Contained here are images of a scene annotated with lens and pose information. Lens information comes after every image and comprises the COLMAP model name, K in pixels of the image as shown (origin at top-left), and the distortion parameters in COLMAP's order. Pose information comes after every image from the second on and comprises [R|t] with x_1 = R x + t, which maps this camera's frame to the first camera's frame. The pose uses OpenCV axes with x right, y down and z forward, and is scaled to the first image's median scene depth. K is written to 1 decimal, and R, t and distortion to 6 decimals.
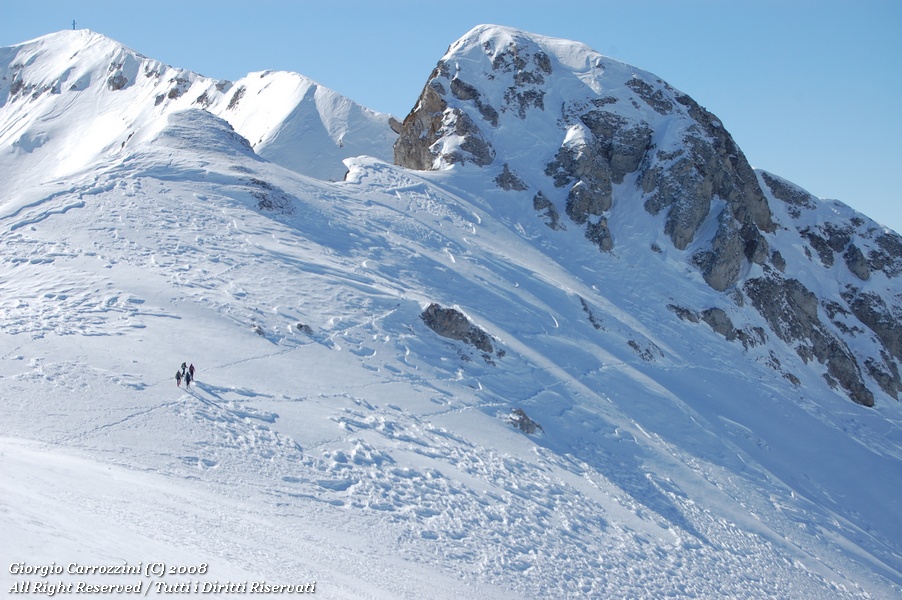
lens RADIAL K [[2047.0, 0, 451.8], [0, 2047.0, 300.2], [0, 0, 1]] dist [-0.058999, 0.000000]
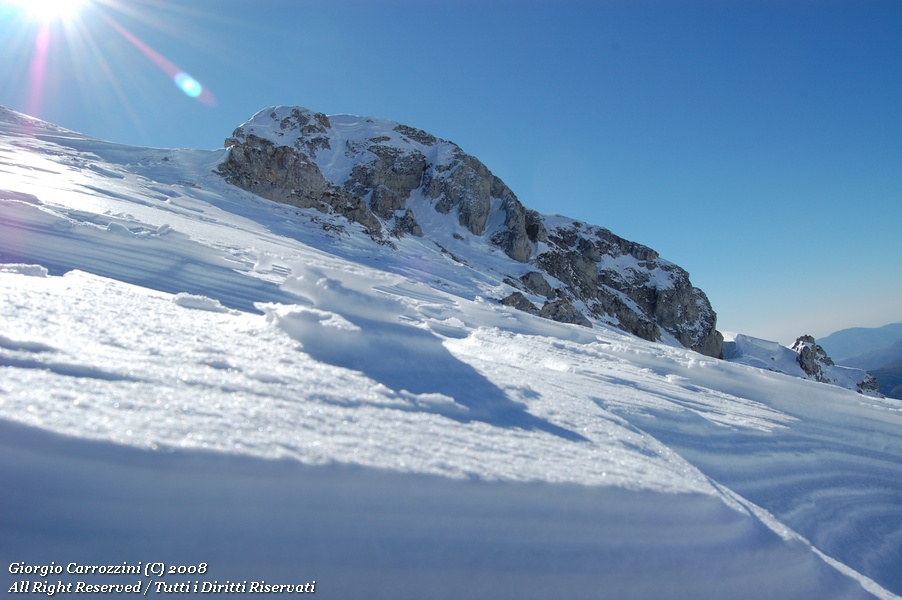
lens RADIAL K [[699.9, 0, 460.4], [0, 699.9, 301.3], [0, 0, 1]] dist [-0.095288, 0.022693]
pose [[0.948973, -0.148109, 0.278415, -0.008096], [0.183540, 0.977314, -0.105689, 0.047998], [-0.256445, 0.151396, 0.954628, 0.644201]]
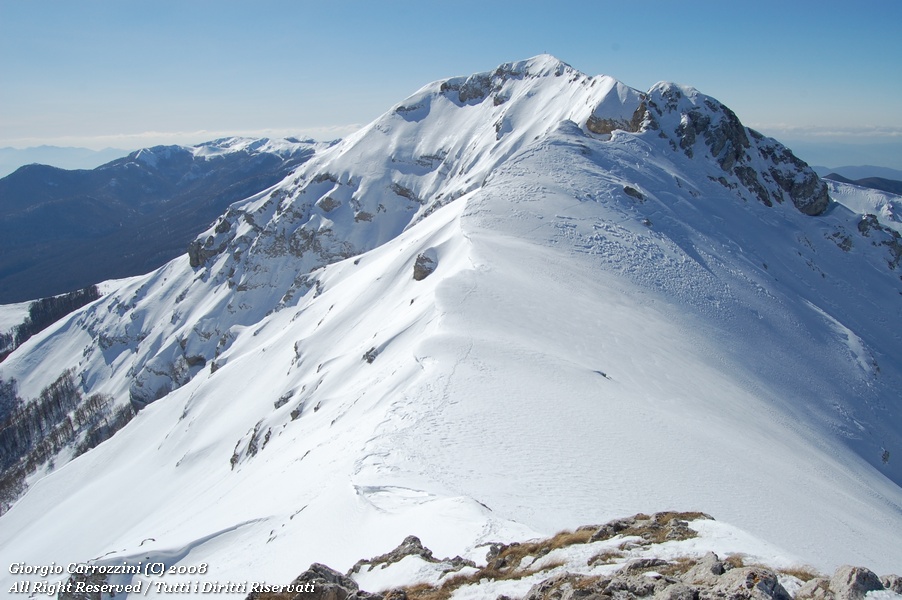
lens RADIAL K [[699.9, 0, 455.6], [0, 699.9, 300.1], [0, 0, 1]] dist [-0.095288, 0.022693]
pose [[0.948791, 0.073052, -0.307342, 0.073104], [0.012410, 0.963525, 0.267330, -0.104576], [0.315661, -0.257454, 0.913277, -0.208204]]
